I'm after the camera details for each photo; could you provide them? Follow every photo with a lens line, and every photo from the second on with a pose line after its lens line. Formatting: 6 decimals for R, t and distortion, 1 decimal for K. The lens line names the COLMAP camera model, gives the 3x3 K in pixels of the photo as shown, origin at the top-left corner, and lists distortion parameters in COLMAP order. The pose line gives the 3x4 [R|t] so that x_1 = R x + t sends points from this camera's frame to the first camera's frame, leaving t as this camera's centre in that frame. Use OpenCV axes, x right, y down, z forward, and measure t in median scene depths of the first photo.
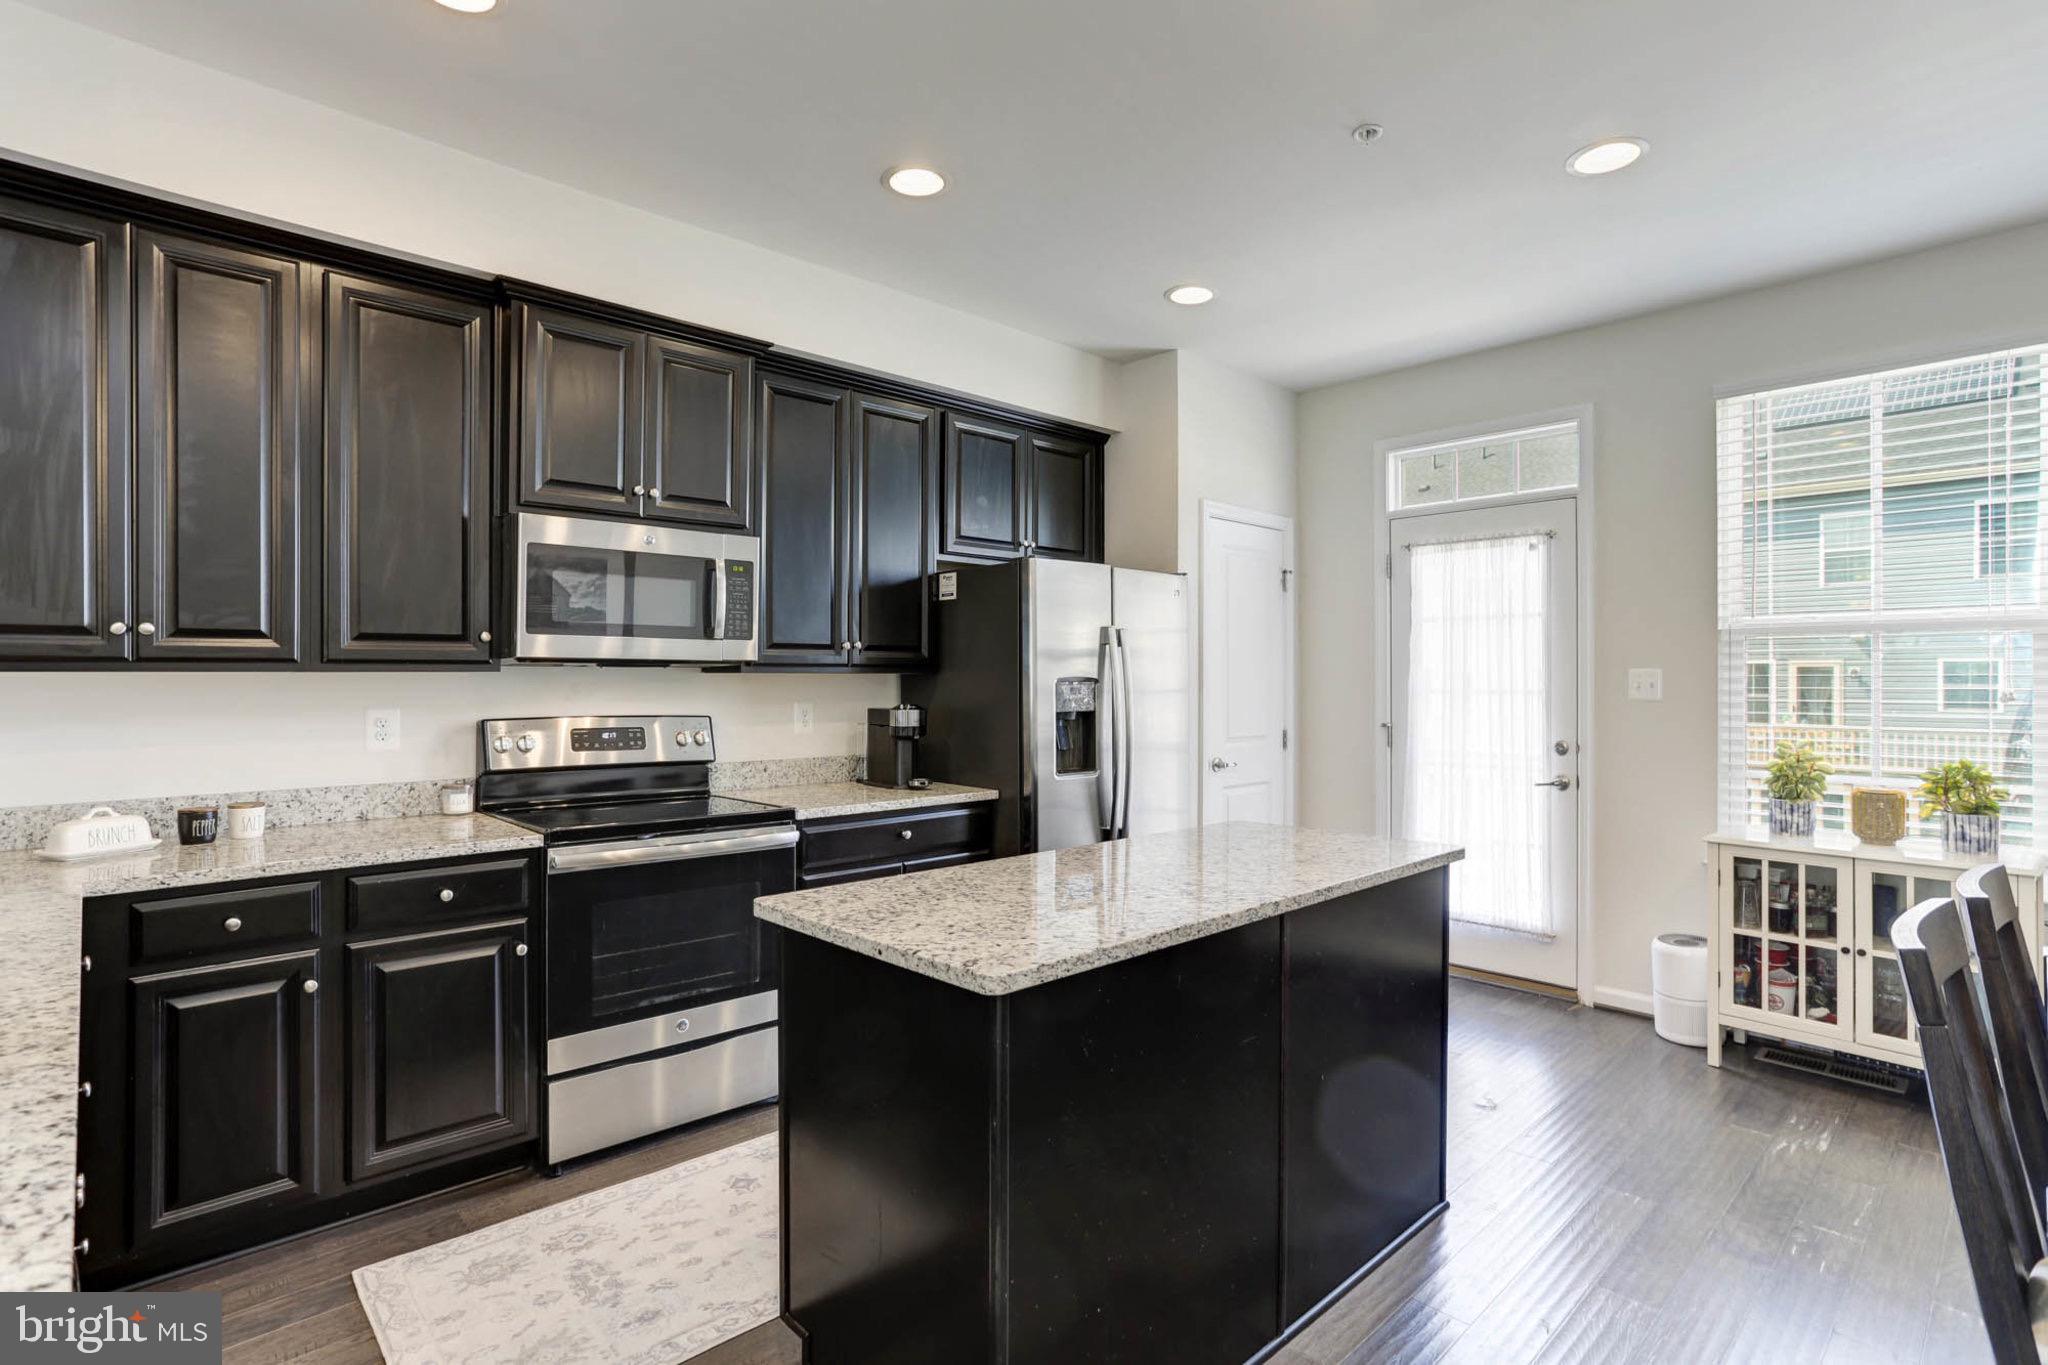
lens RADIAL K [[993.4, 0, 1014.7], [0, 993.4, 685.0], [0, 0, 1]] dist [-0.040225, 0.024618]
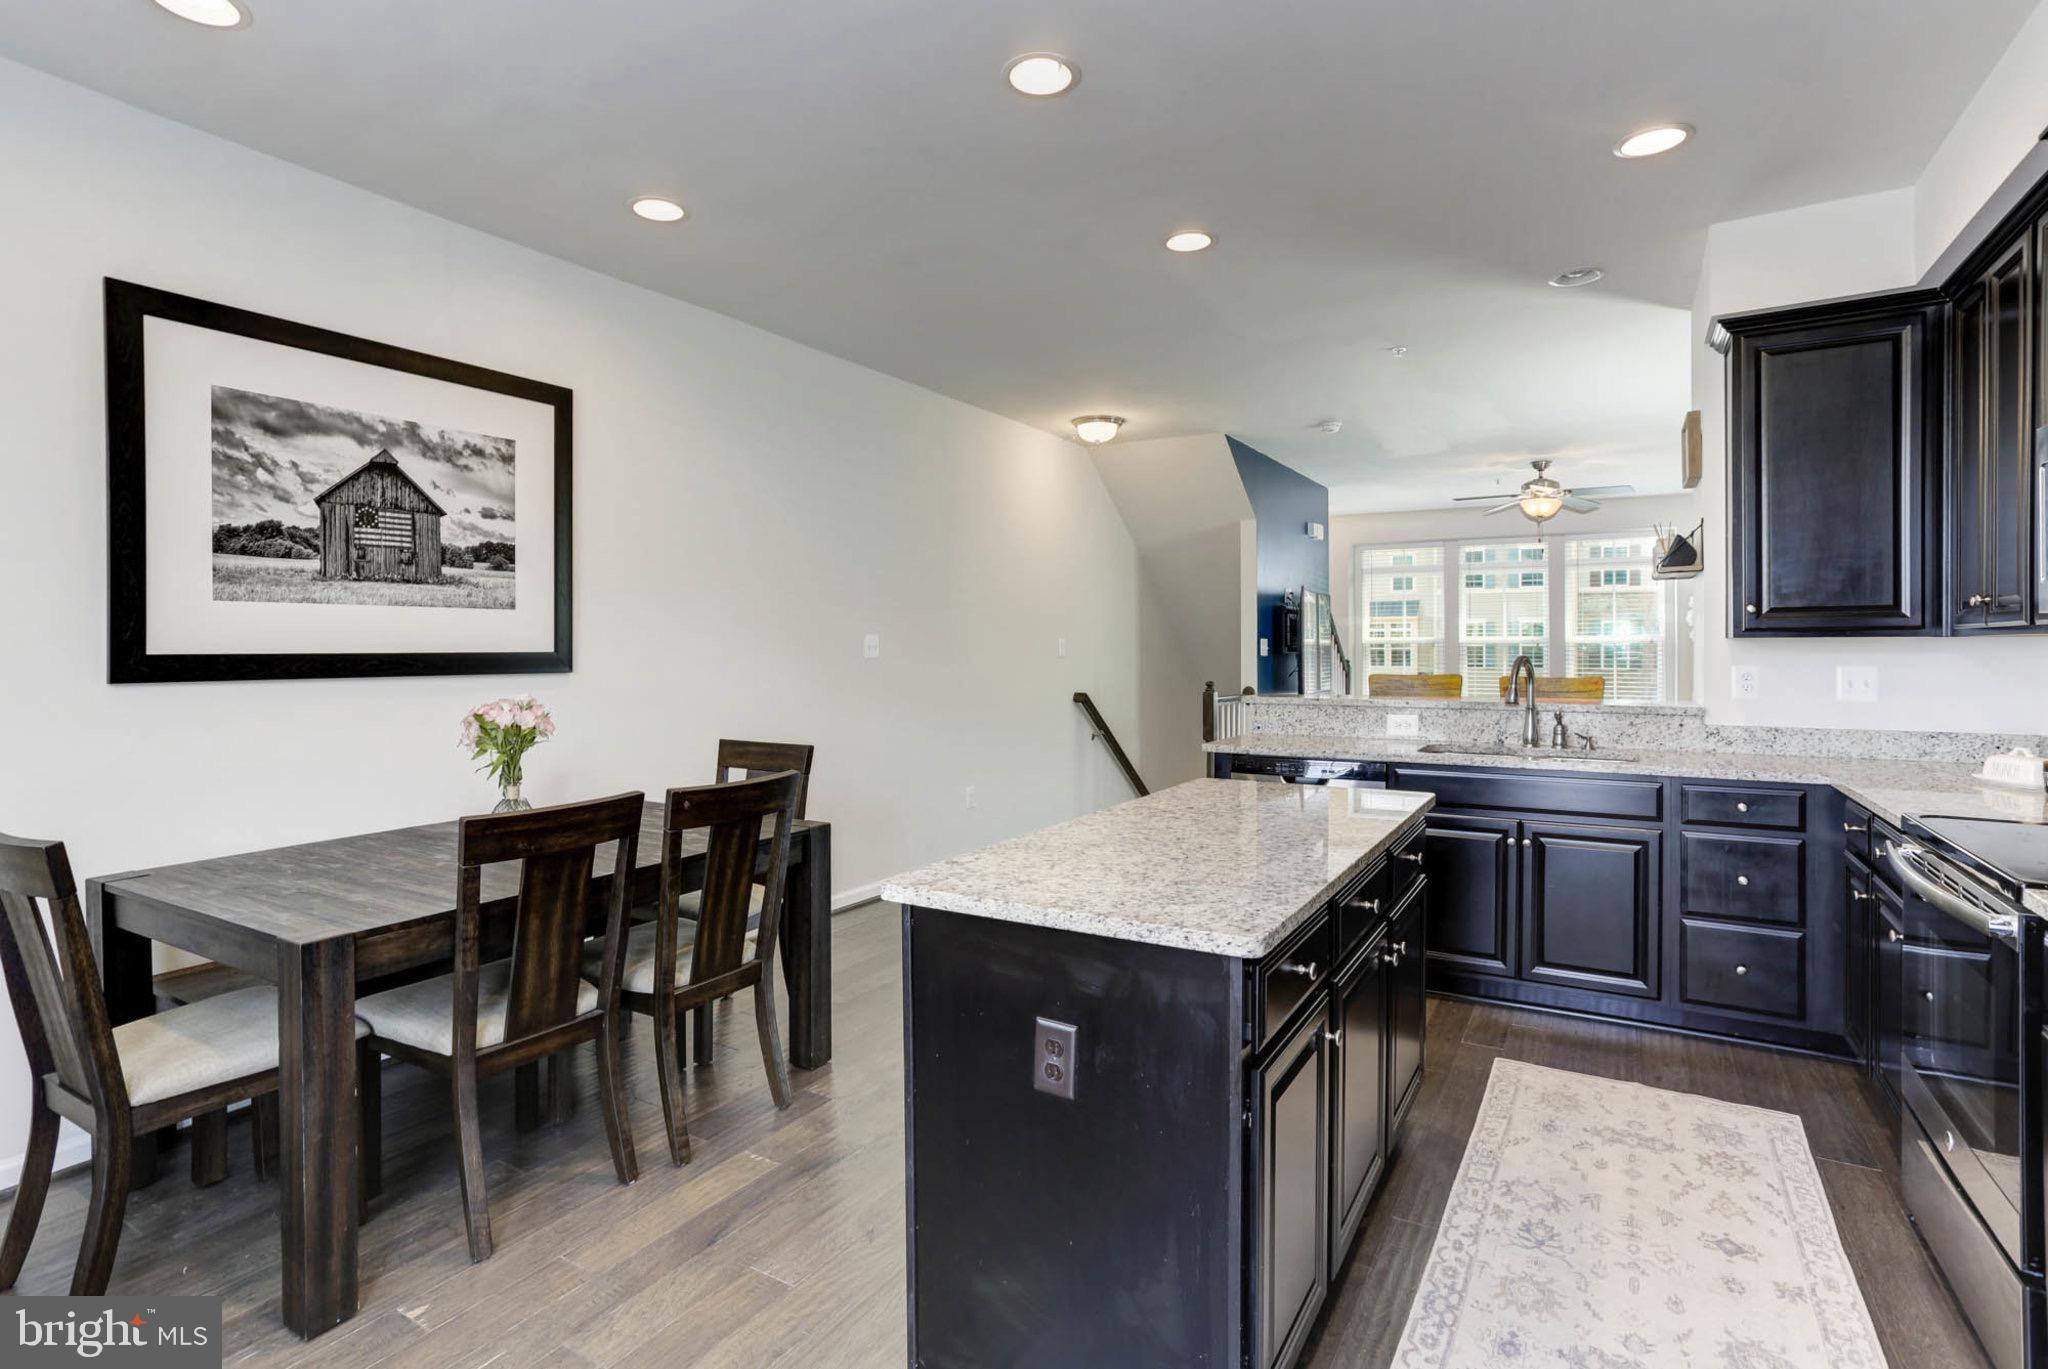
lens RADIAL K [[993.4, 0, 1022.8], [0, 993.4, 654.0], [0, 0, 1]] dist [-0.040225, 0.024618]
pose [[-0.962669, 0.005740, -0.270621, 0.376785], [0.001109, 0.999850, 0.017260, -0.007942], [0.270680, 0.016315, -0.962531, 1.180486]]
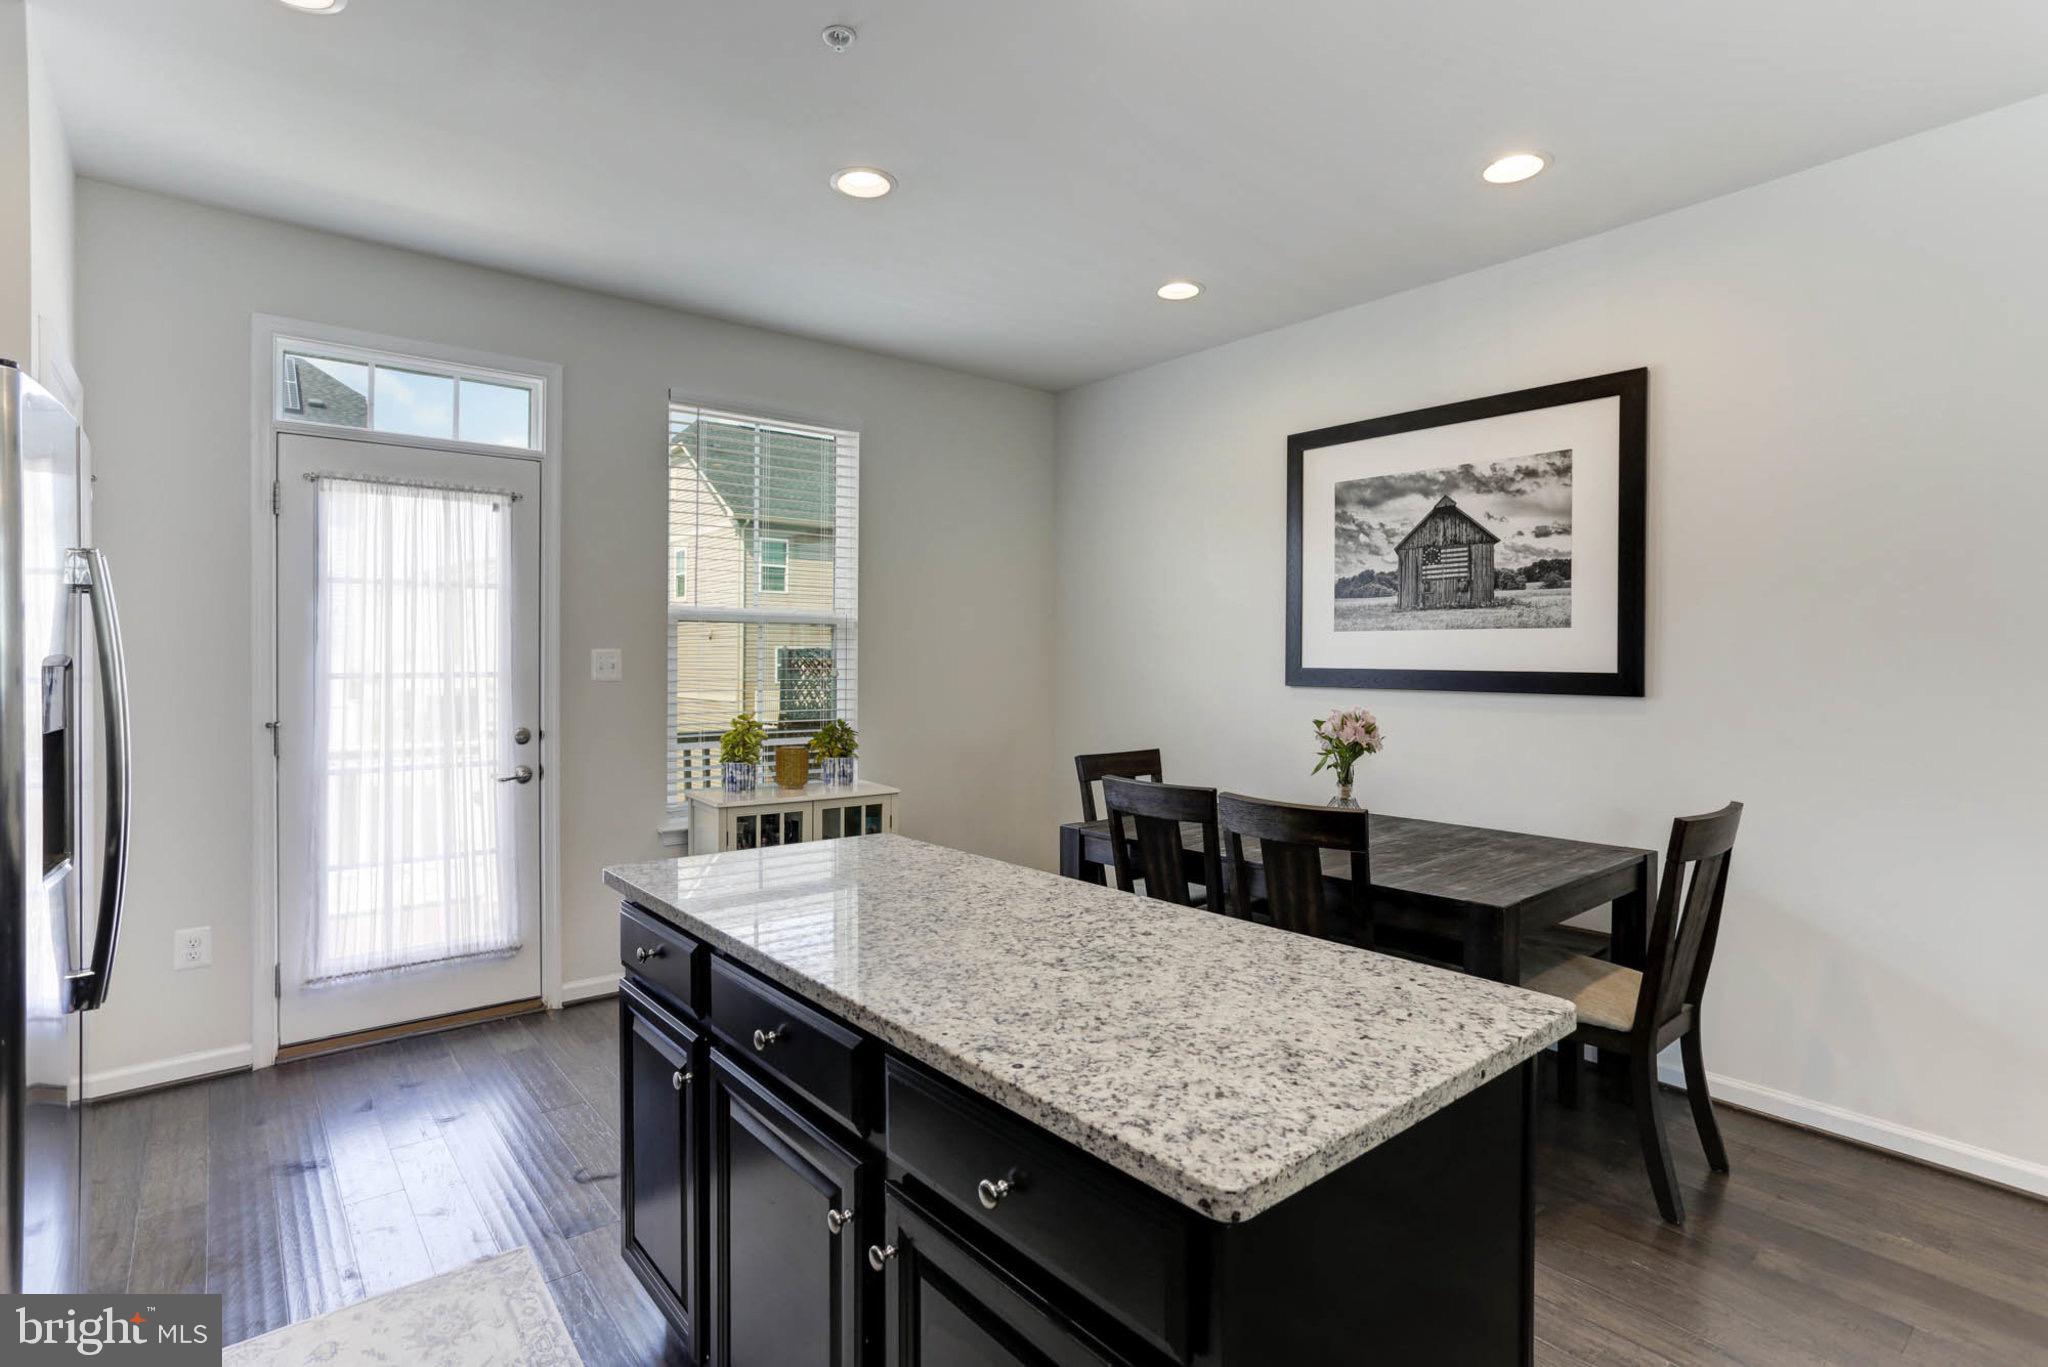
lens RADIAL K [[993.4, 0, 998.2], [0, 993.4, 651.0], [0, 0, 1]] dist [-0.040225, 0.024618]
pose [[0.073009, 0.005853, 0.997314, -0.362725], [0.001876, 0.999980, -0.006006, -0.009058], [-0.997330, 0.002310, 0.072997, 0.573091]]
